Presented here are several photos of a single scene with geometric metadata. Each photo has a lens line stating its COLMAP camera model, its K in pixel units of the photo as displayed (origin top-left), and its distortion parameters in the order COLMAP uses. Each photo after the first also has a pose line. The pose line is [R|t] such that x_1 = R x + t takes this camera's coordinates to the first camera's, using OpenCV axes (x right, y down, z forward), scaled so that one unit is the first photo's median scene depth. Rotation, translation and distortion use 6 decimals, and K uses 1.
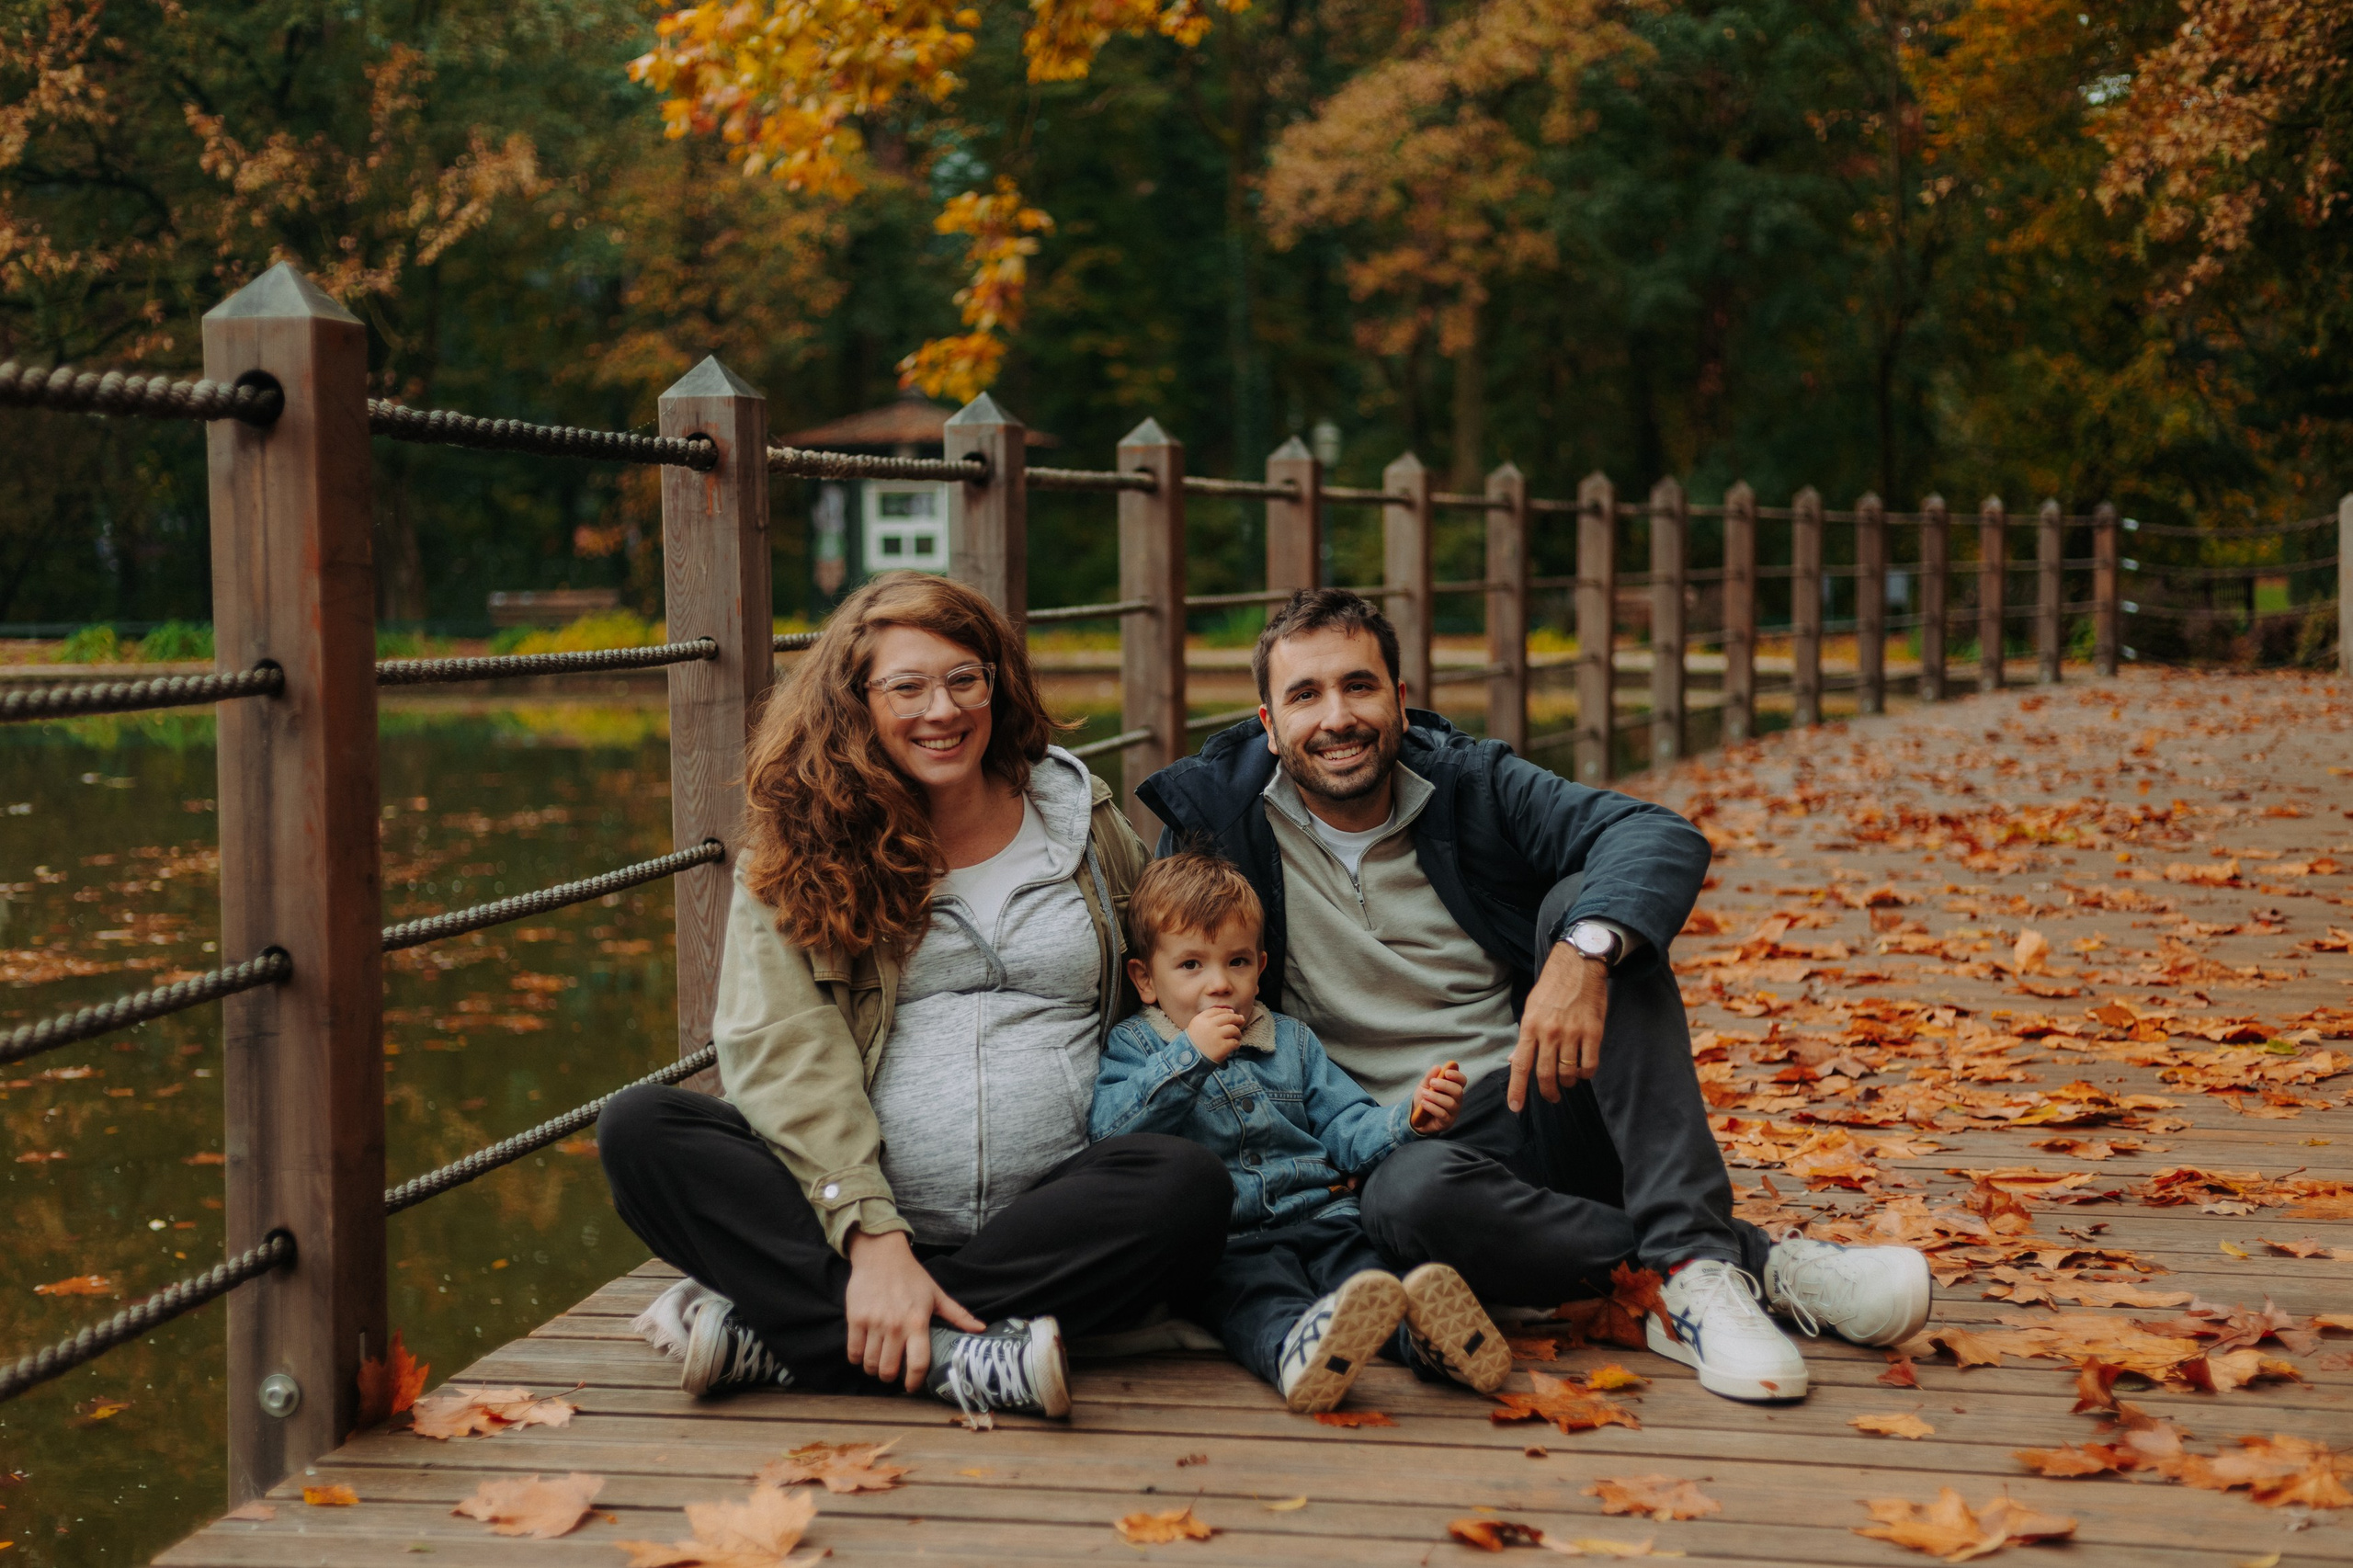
lens RADIAL K [[3322.3, 0, 1179.8], [0, 3322.3, 782.1], [0, 0, 1]] dist [0.166823, 0.170643]
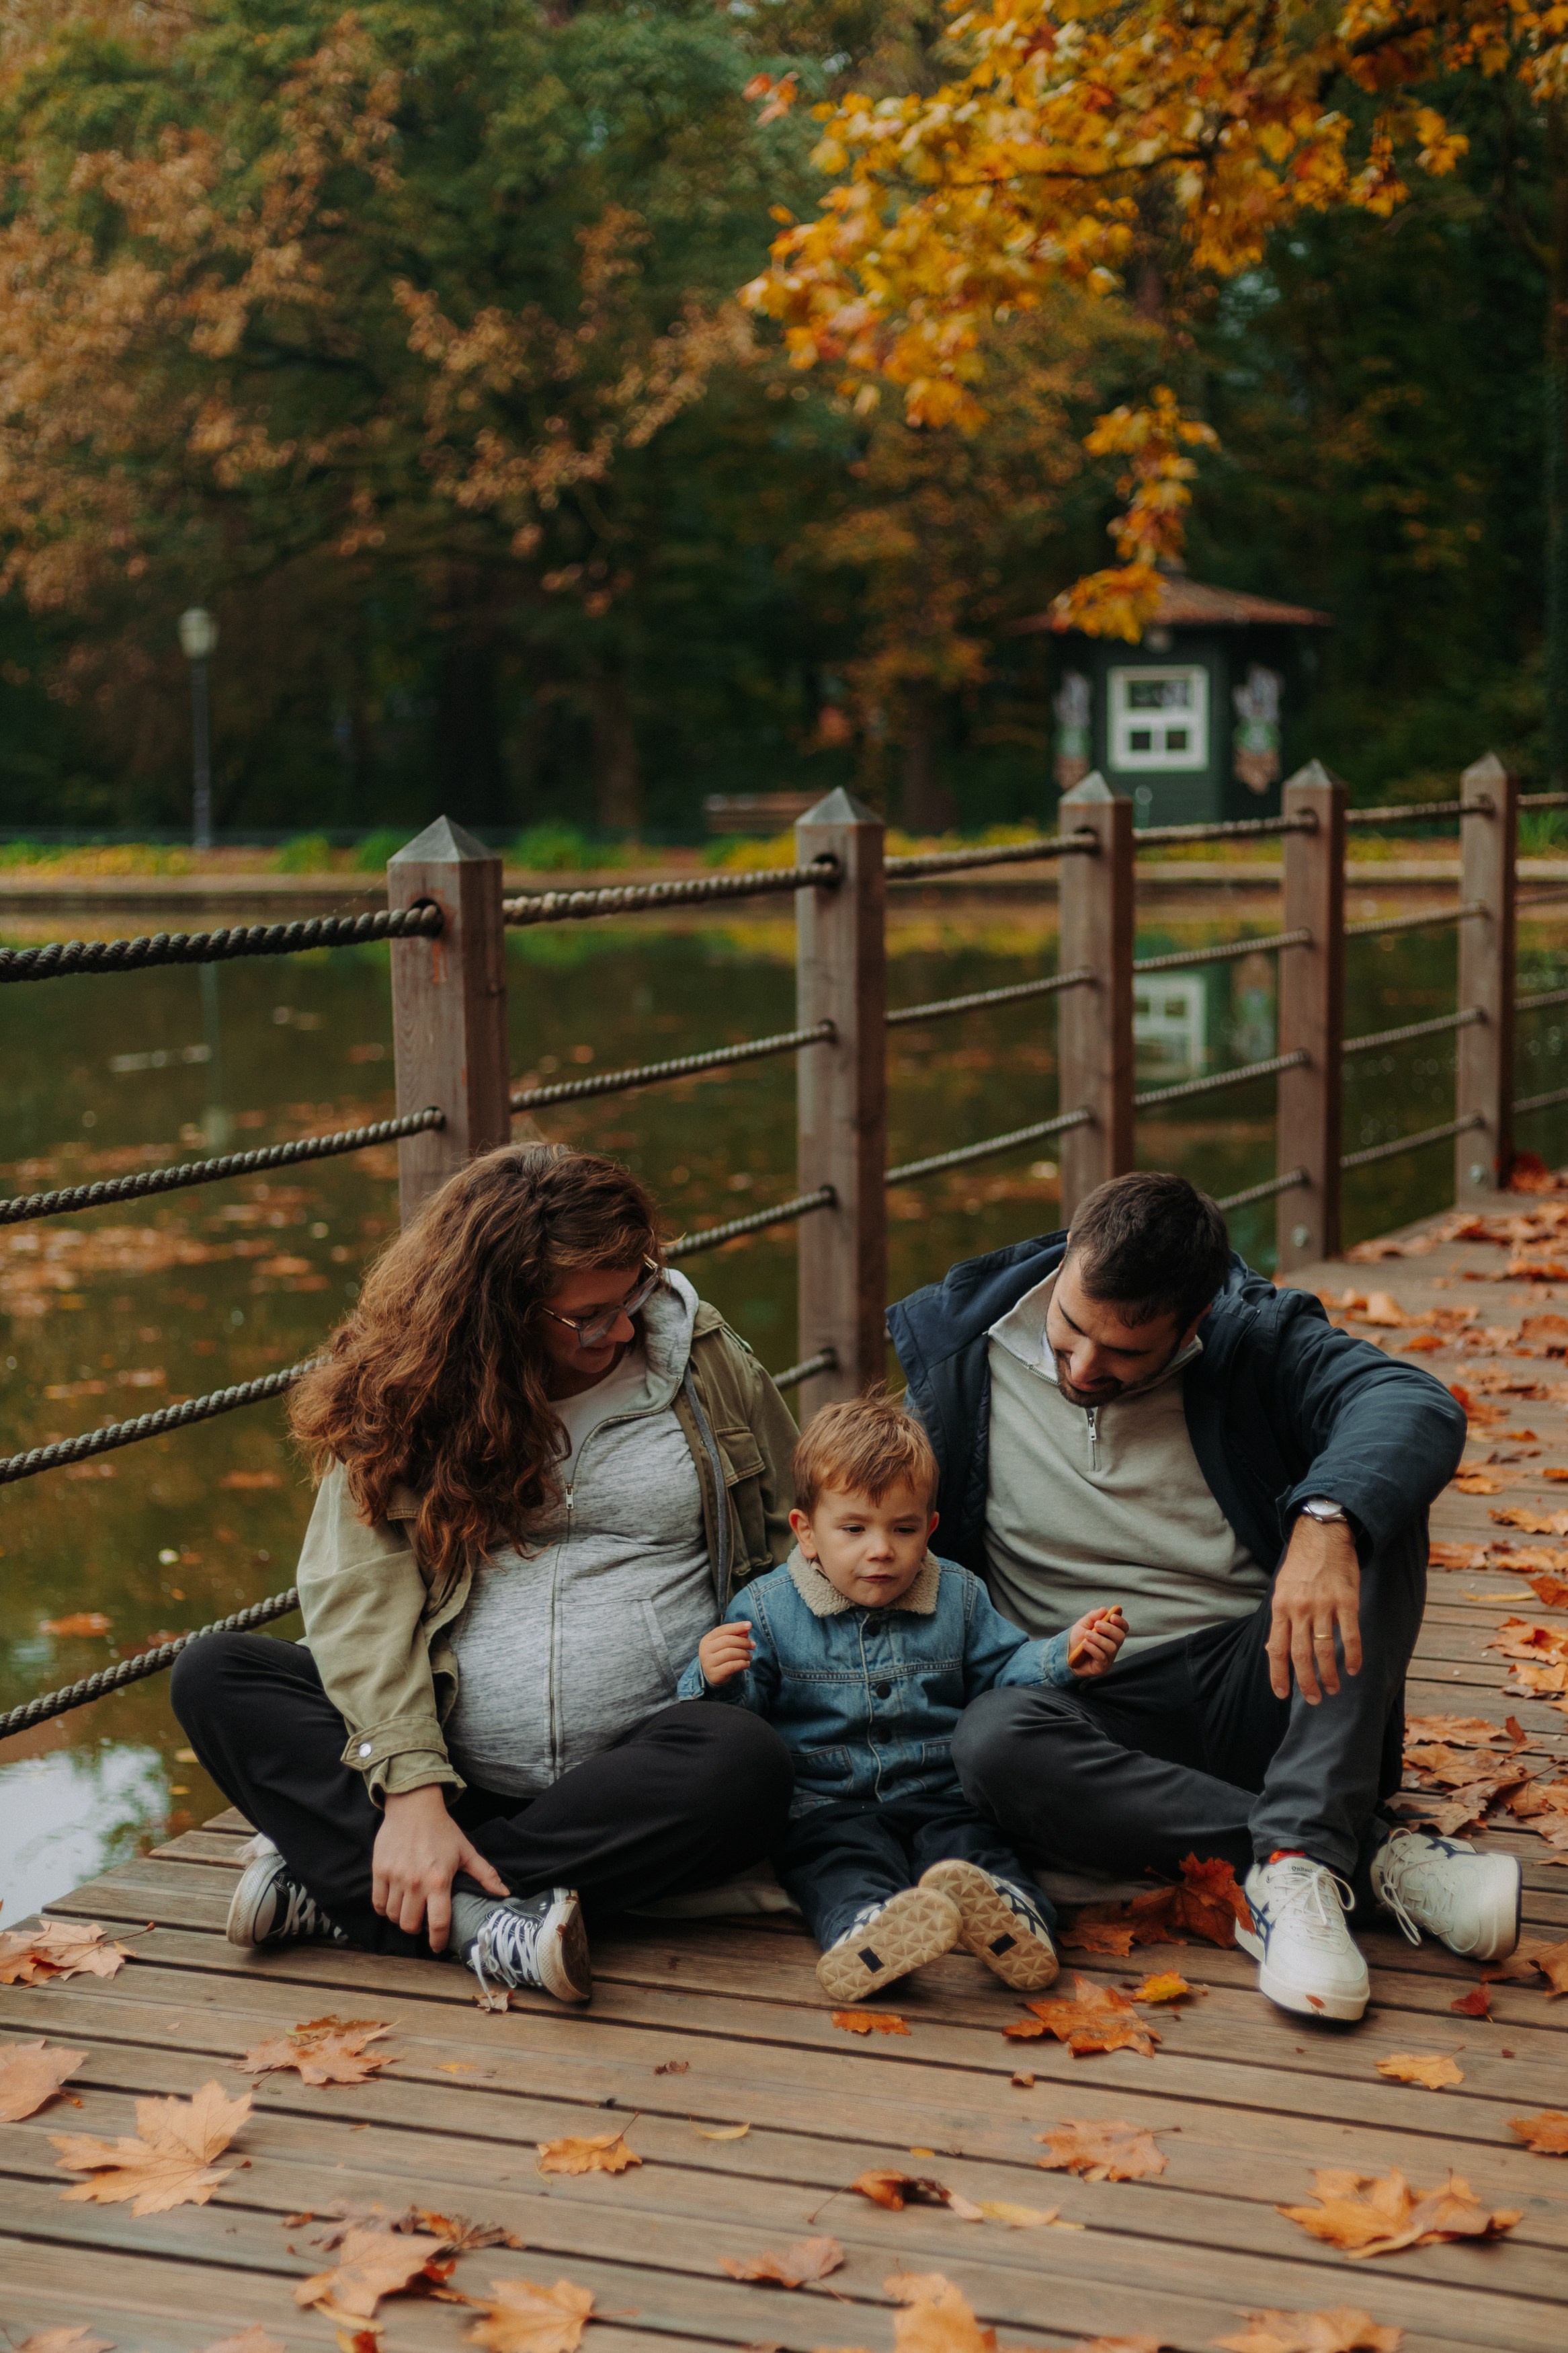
lens RADIAL K [[3668.3, 0, 746.1], [0, 3668.3, 1205.9], [0, 0, 1]] dist [0.170170, 0.134692]
pose [[0.979613, 0.021464, -0.199746, 0.118467], [-0.009432, 0.998094, 0.060993, -0.058888], [0.200674, -0.057866, 0.977948, -0.025768]]
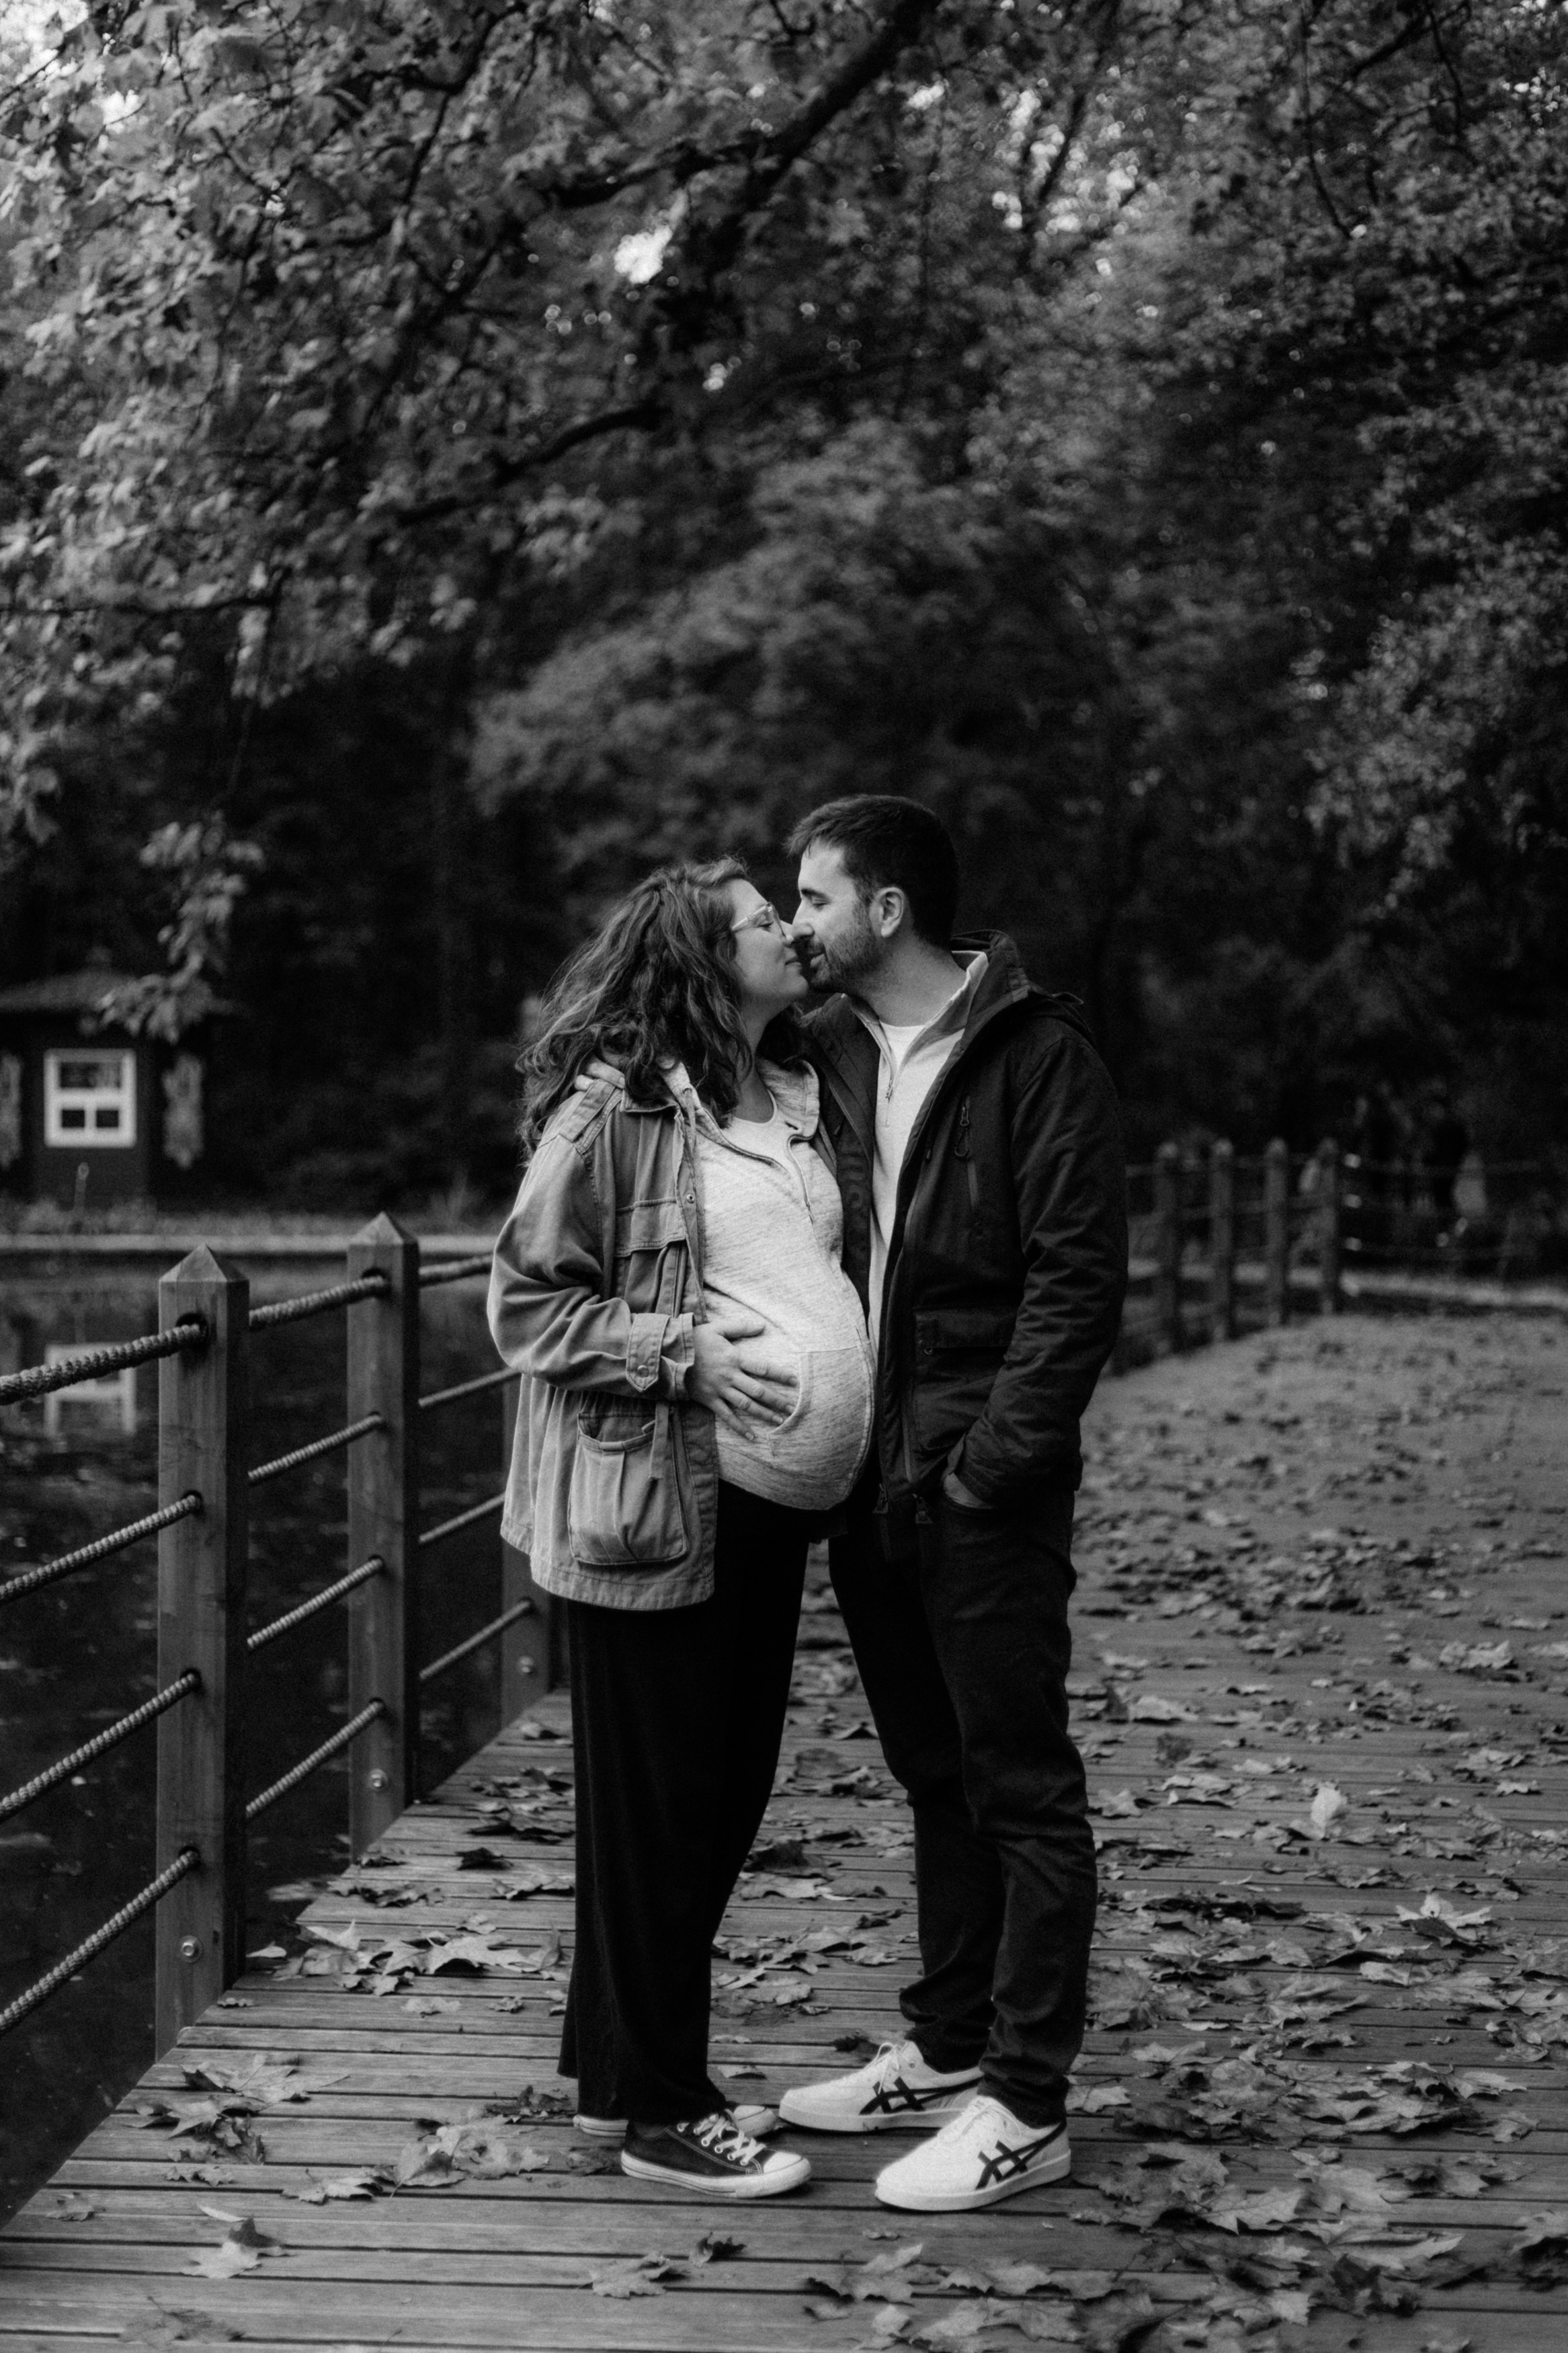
lens RADIAL K [[3443.2, 0, 768.9], [0, 3443.2, 1161.7], [0, 0, 1]] dist [0.003662, 0.007536]
pose [[0.993442, 0.009963, 0.113900, -0.013156], [-0.003959, 0.998596, -0.052823, -0.085989], [-0.114266, 0.052026, 0.992087, 0.066196]]
